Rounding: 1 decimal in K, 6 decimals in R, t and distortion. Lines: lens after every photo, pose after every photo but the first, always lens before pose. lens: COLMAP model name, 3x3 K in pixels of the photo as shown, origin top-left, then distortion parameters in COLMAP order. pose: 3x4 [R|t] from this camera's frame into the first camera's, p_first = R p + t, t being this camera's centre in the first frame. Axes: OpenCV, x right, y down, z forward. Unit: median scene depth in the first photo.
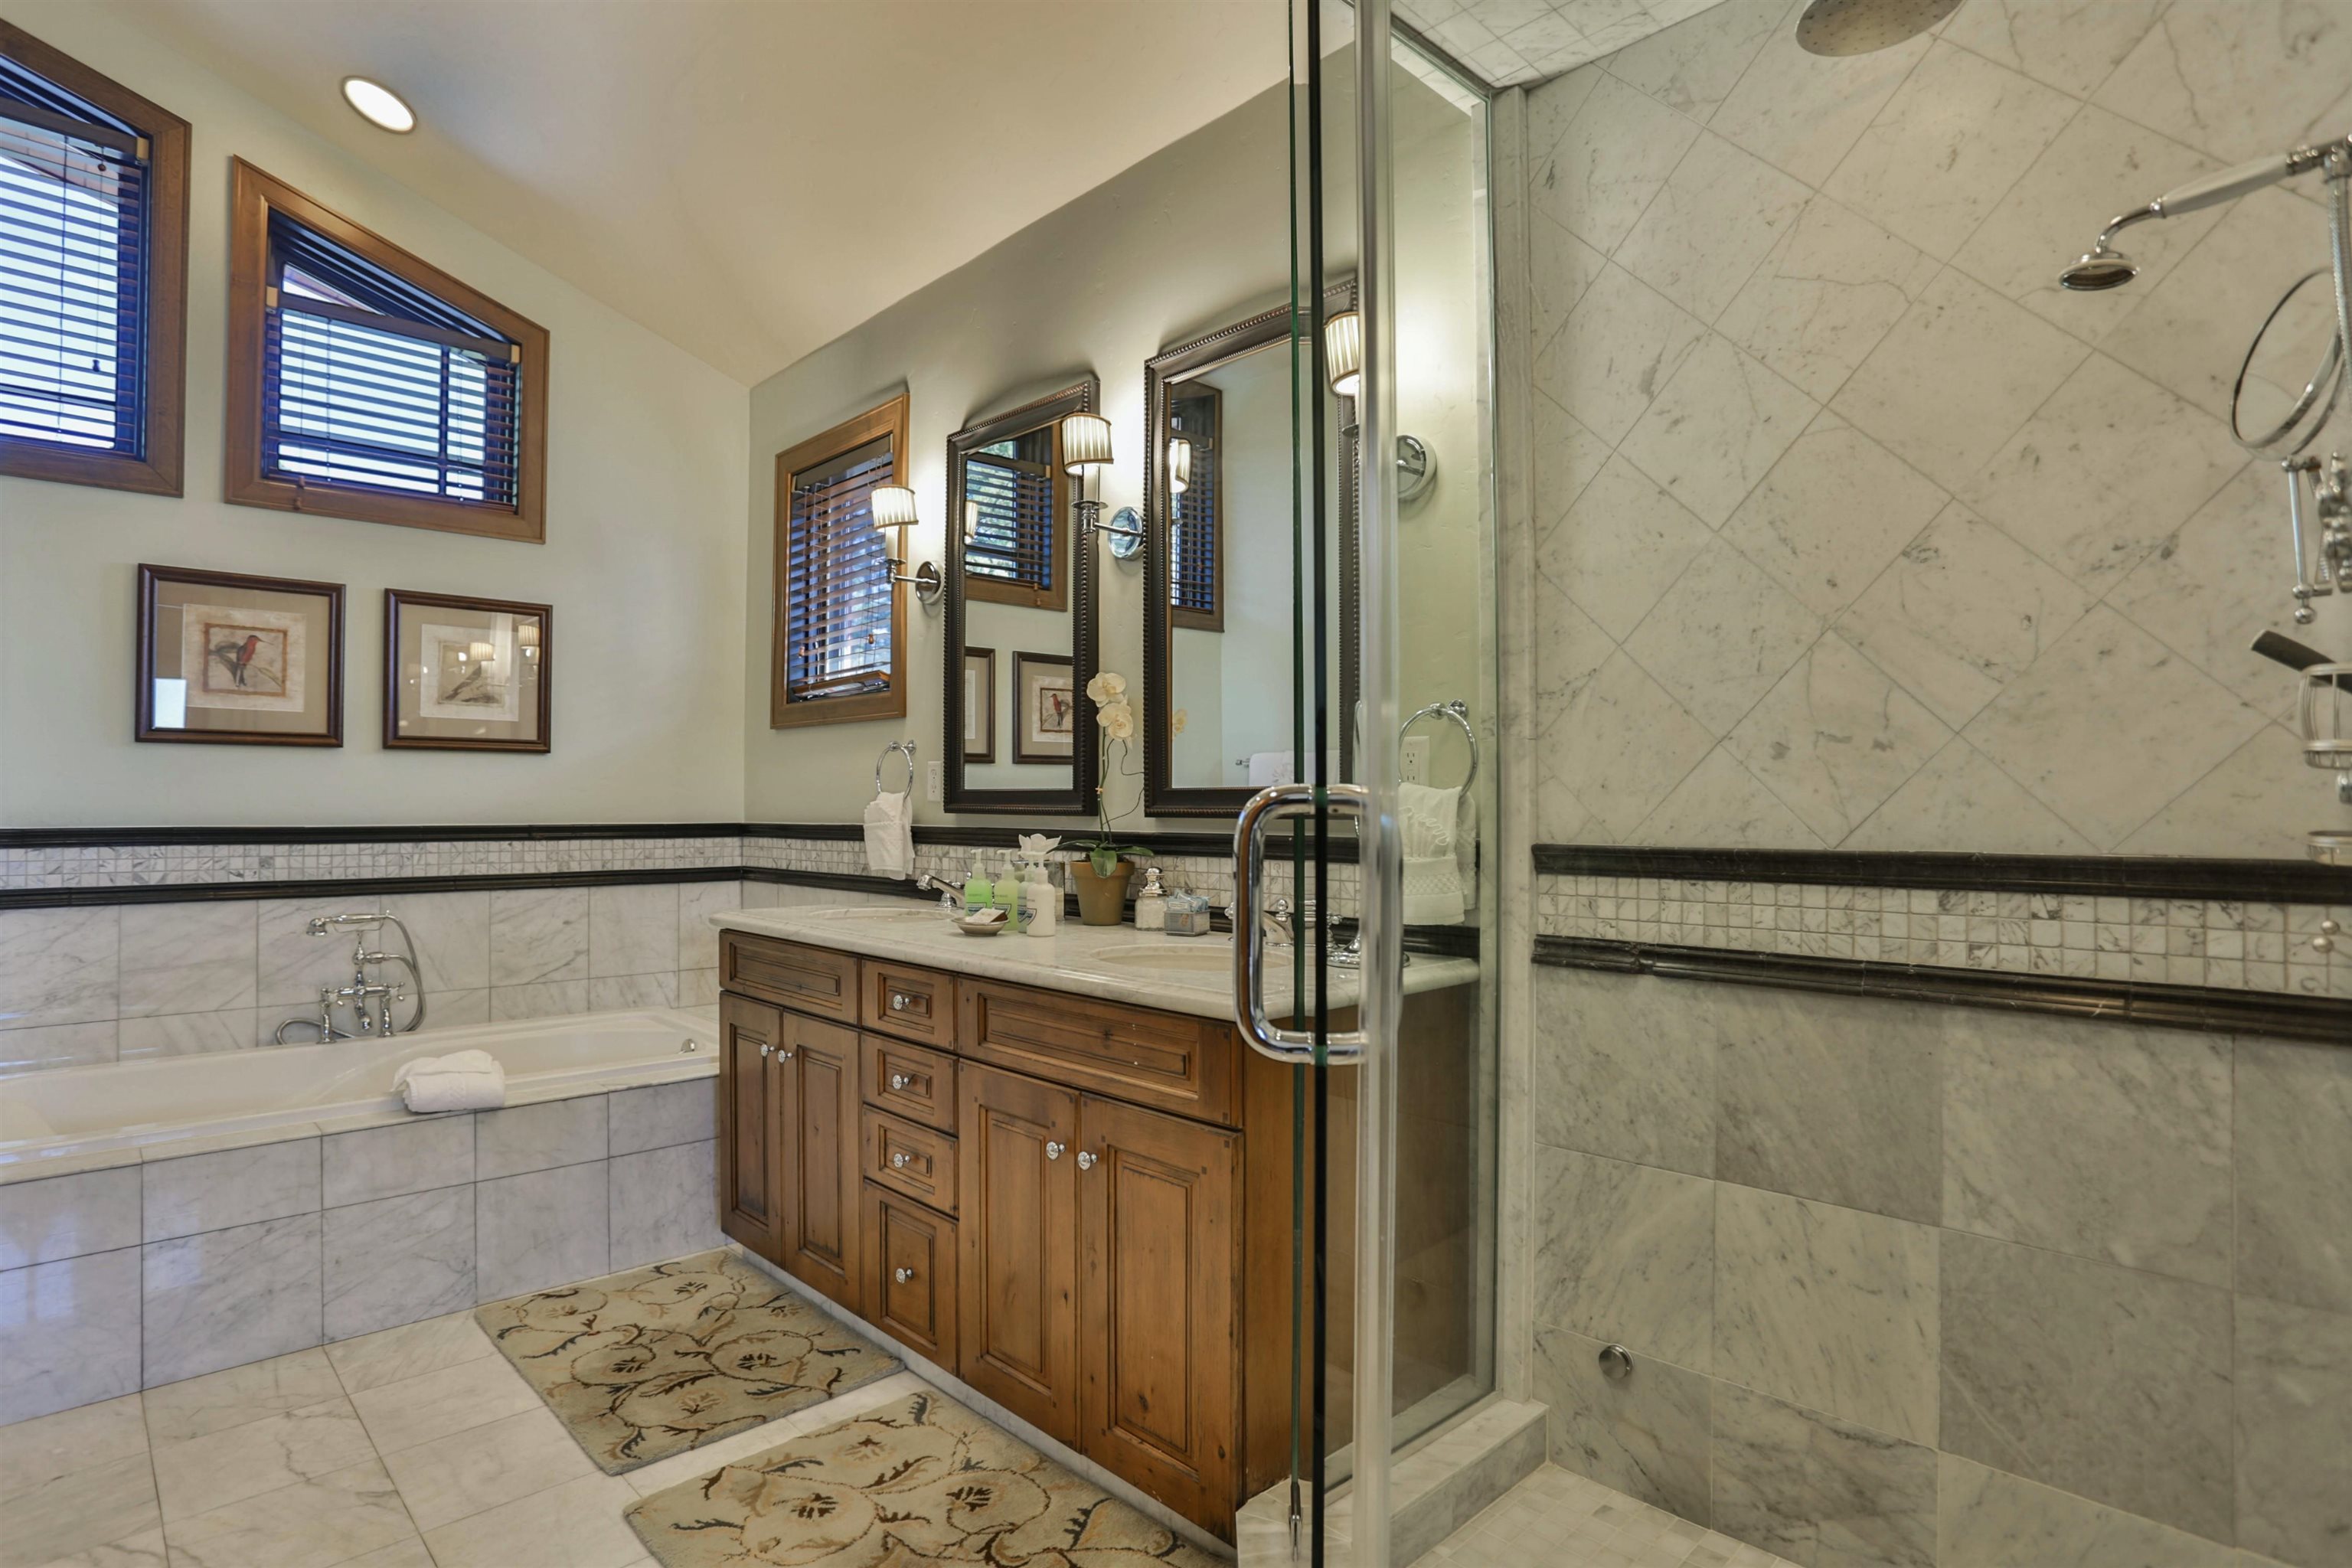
lens RADIAL K [[1203.0, 0, 1163.8], [0, 1203.0, 790.5], [0, 0, 1]] dist [-0.068190, 0.025474]
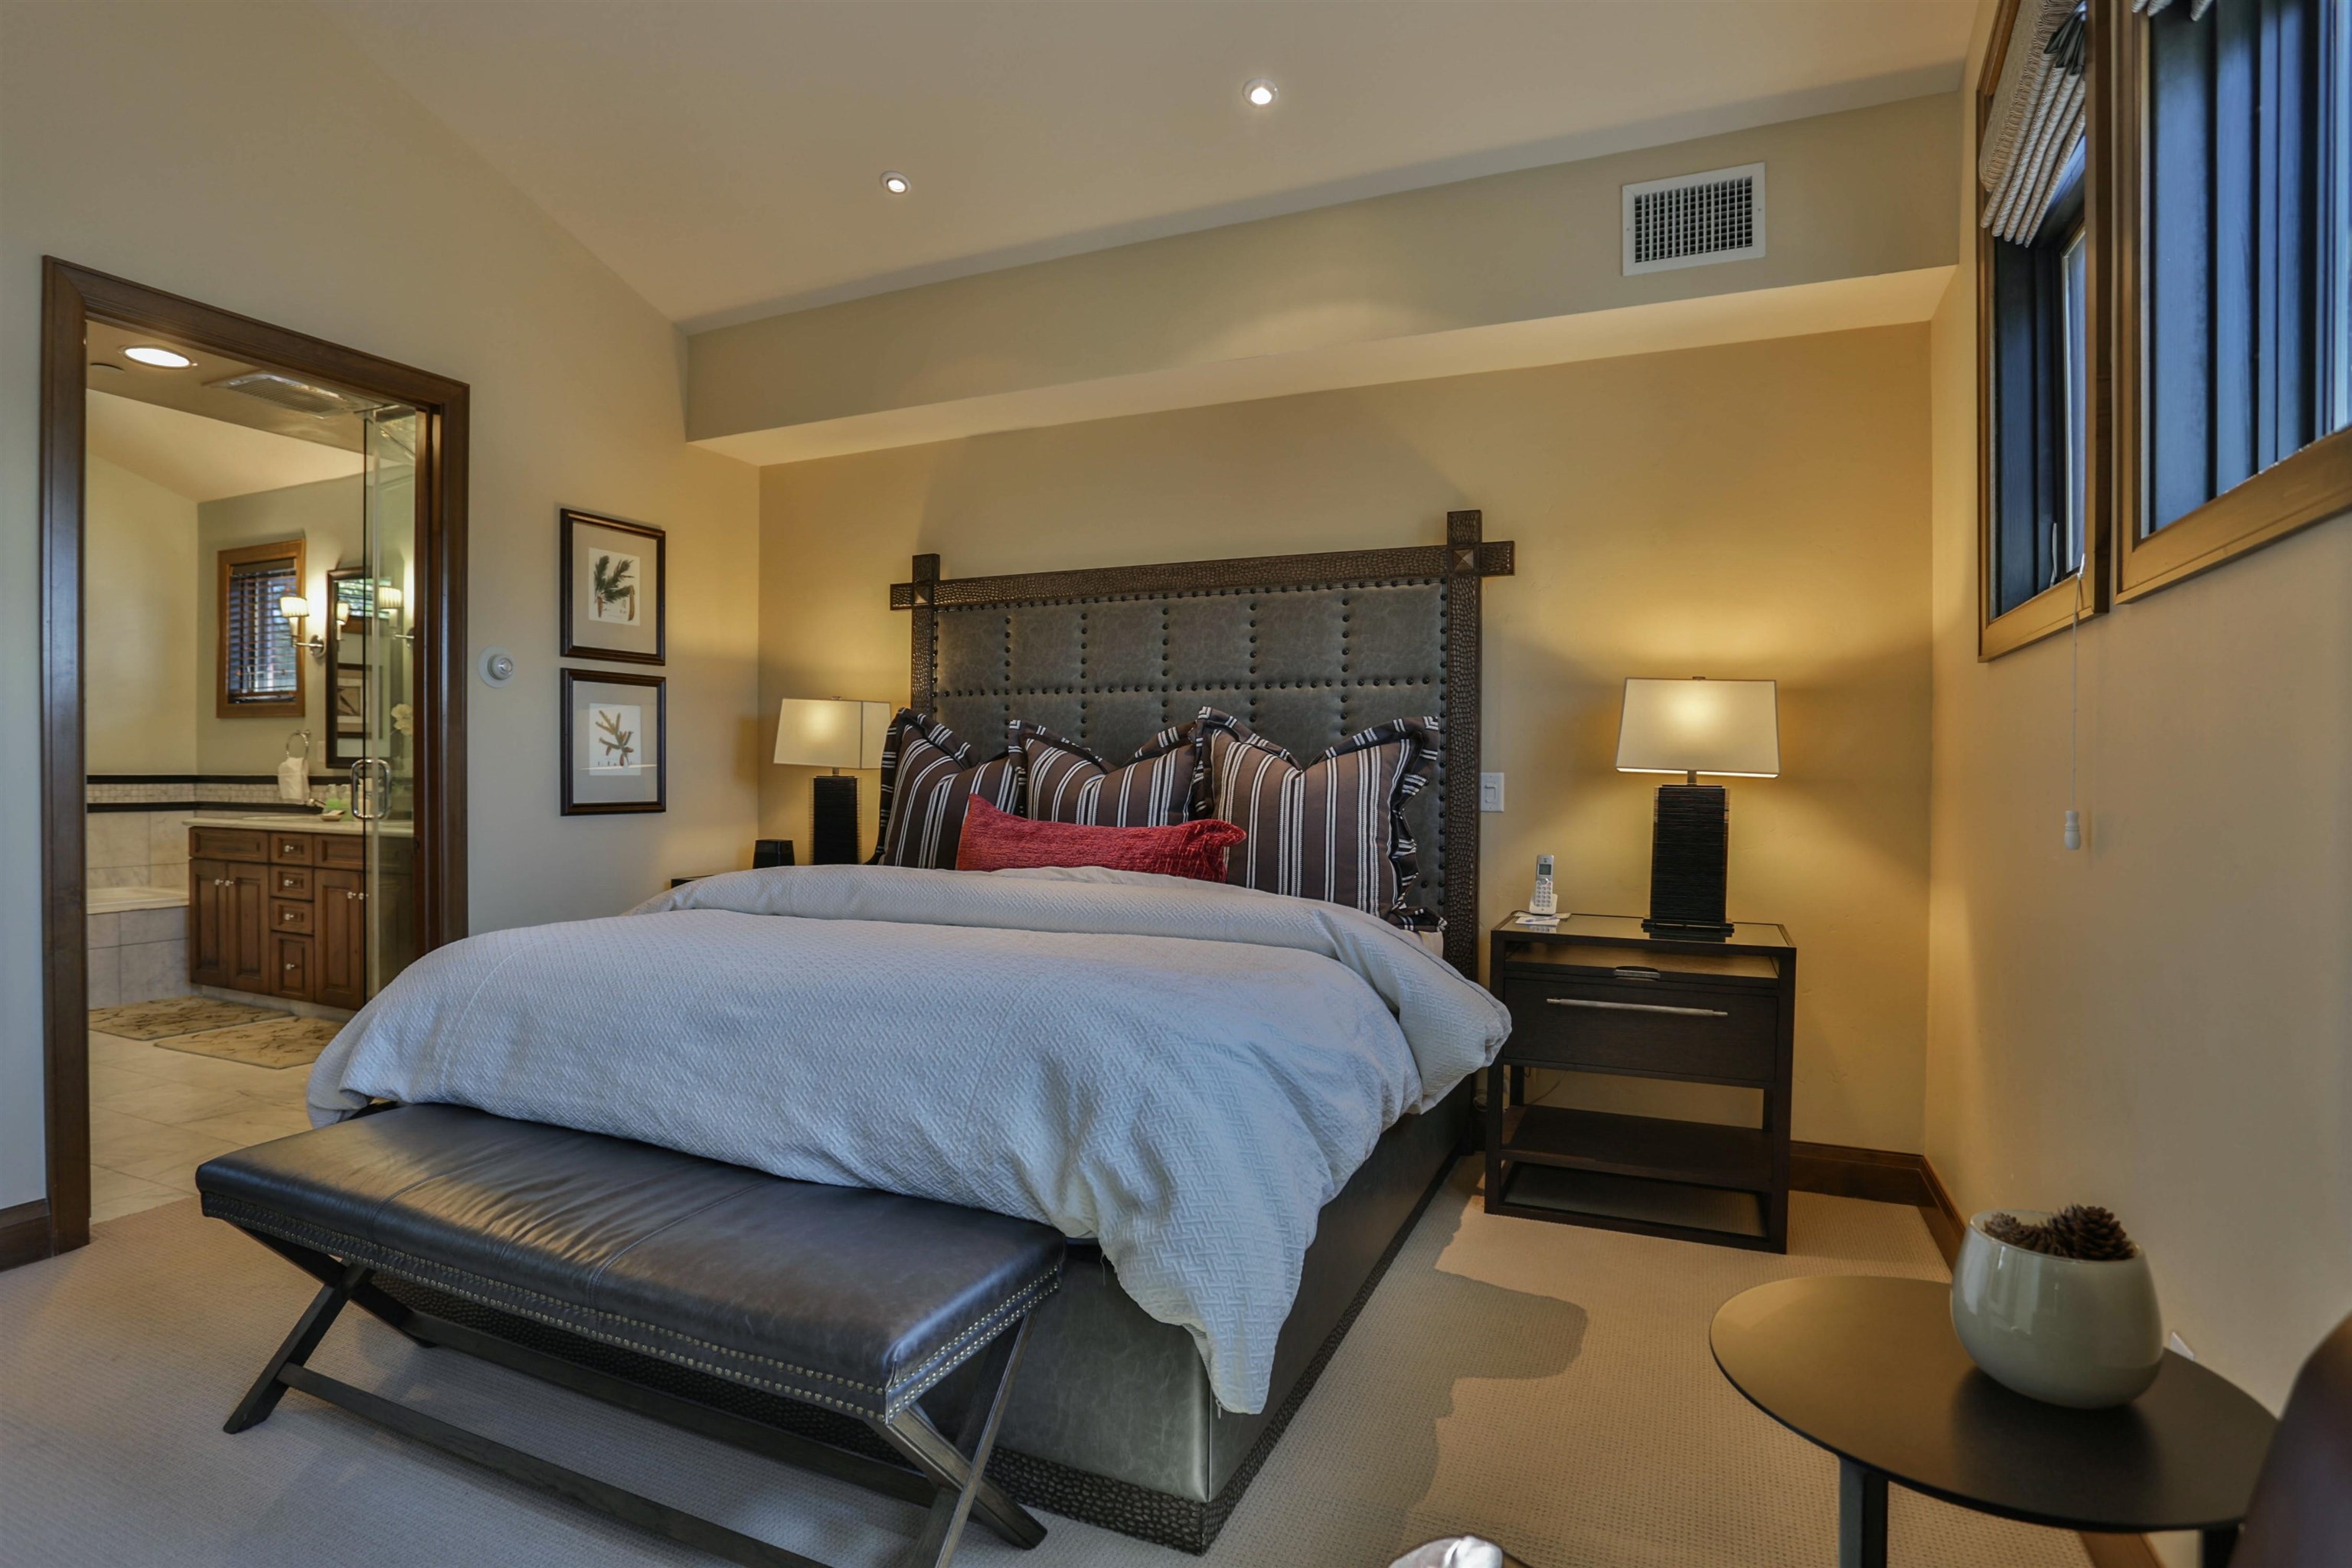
lens RADIAL K [[1219.4, 0, 1161.2], [0, 1219.4, 783.6], [0, 0, 1]] dist [-0.063747, 0.031269]
pose [[0.933988, 0.001906, 0.357298, 0.484202], [-0.010659, 0.999689, 0.022530, -0.018501], [-0.357144, -0.024851, 0.933719, -1.583105]]
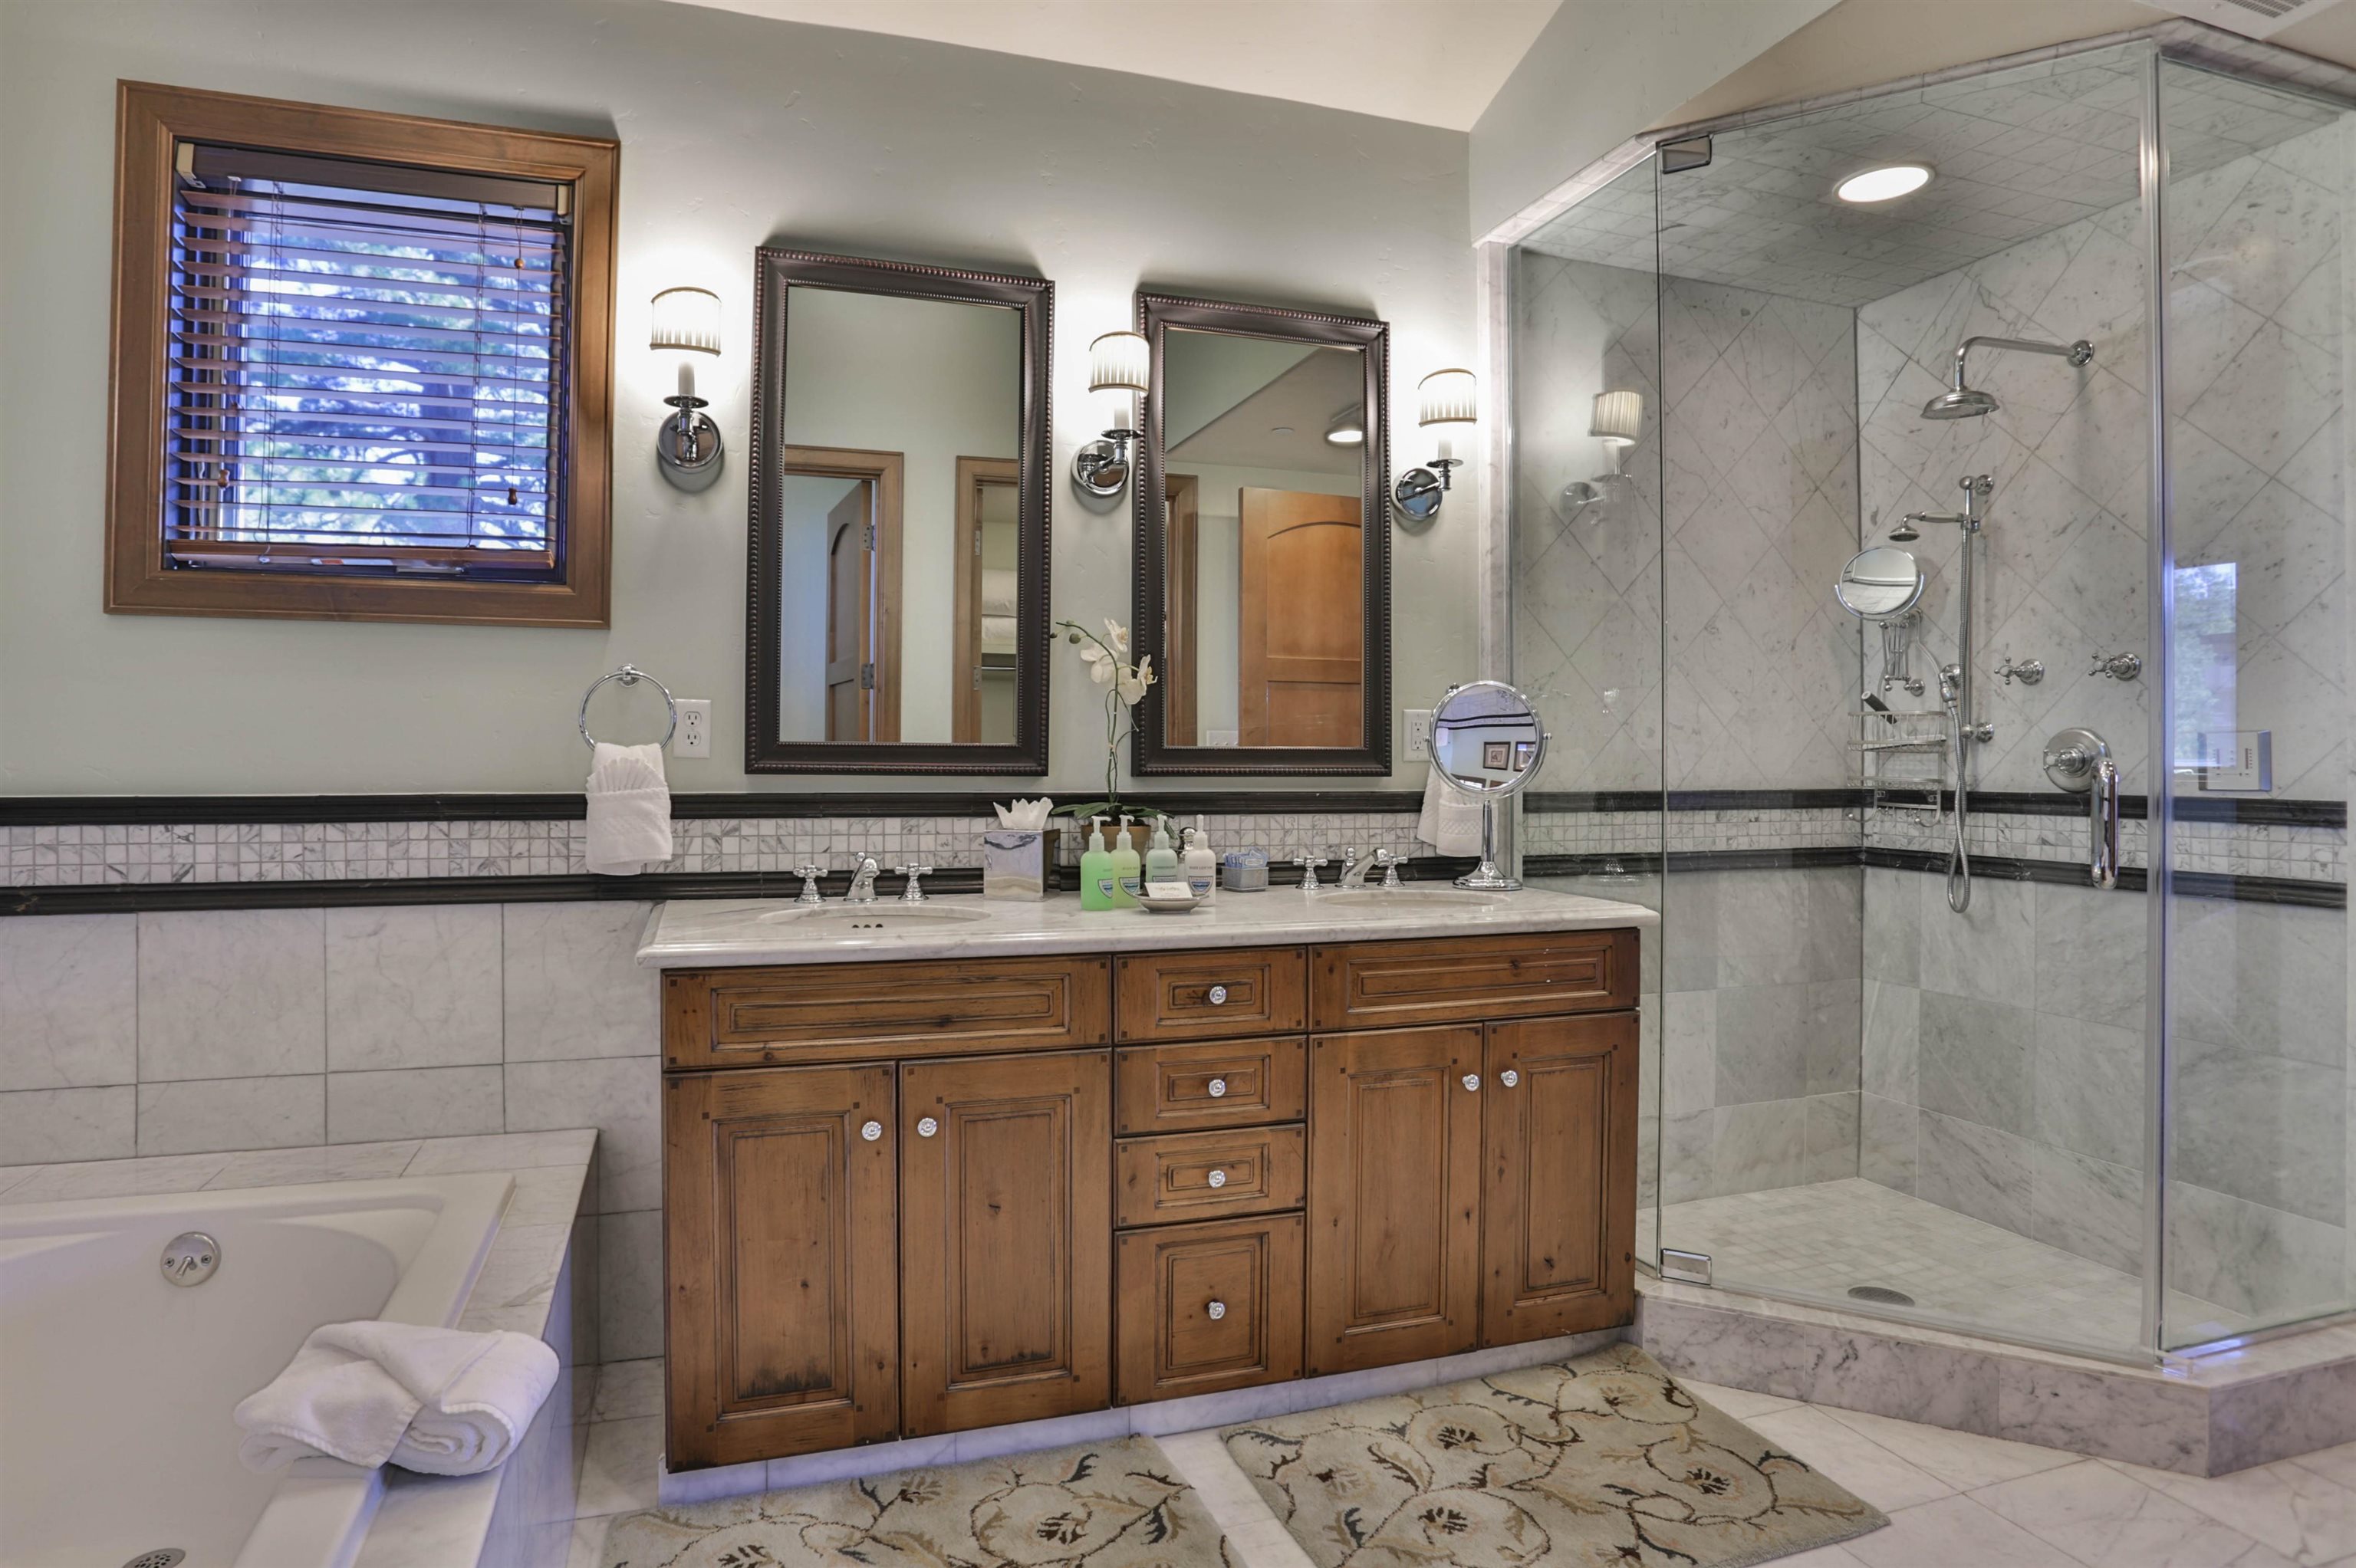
lens RADIAL K [[1221.4, 0, 1163.2], [0, 1221.4, 783.6], [0, 0, 1]] dist [-0.063747, 0.031269]
pose [[0.439599, -0.010914, 0.898128, -0.908824], [-0.011523, 0.999775, 0.017789, 0.011080], [-0.898120, -0.018169, 0.439375, 0.586988]]
